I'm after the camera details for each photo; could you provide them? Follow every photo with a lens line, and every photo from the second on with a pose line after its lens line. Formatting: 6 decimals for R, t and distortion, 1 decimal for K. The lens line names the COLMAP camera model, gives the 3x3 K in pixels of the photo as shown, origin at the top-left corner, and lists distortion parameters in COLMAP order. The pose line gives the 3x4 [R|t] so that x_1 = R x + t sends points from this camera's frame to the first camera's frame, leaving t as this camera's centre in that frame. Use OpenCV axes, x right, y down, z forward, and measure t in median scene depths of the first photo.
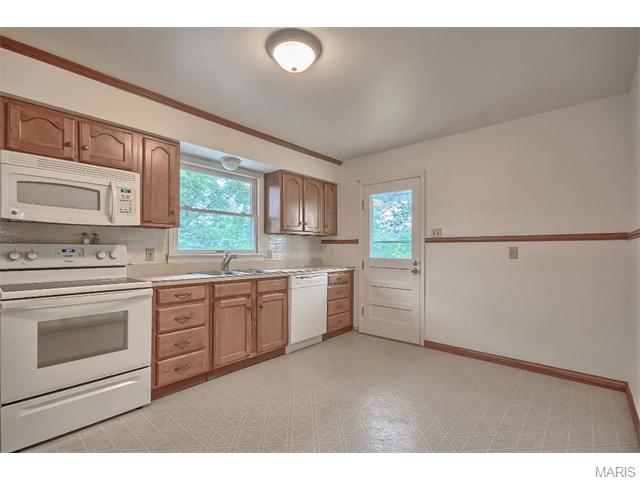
lens RADIAL K [[297.2, 0, 324.2], [0, 297.2, 248.7], [0, 0, 1]] dist [-0.000422, 0.000076]
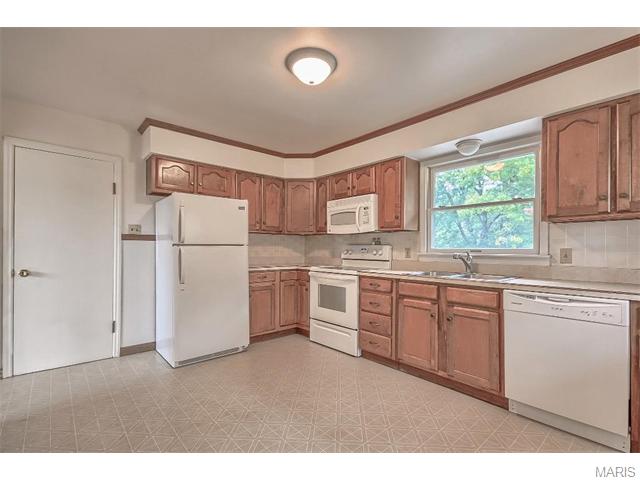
lens RADIAL K [[297.2, 0, 324.2], [0, 297.2, 248.7], [0, 0, 1]] dist [-0.000422, 0.000076]
pose [[-0.126184, -0.005857, -0.991990, 0.732721], [-0.002703, 0.999981, -0.005560, 0.010986], [0.992003, 0.001979, -0.126198, 0.890053]]
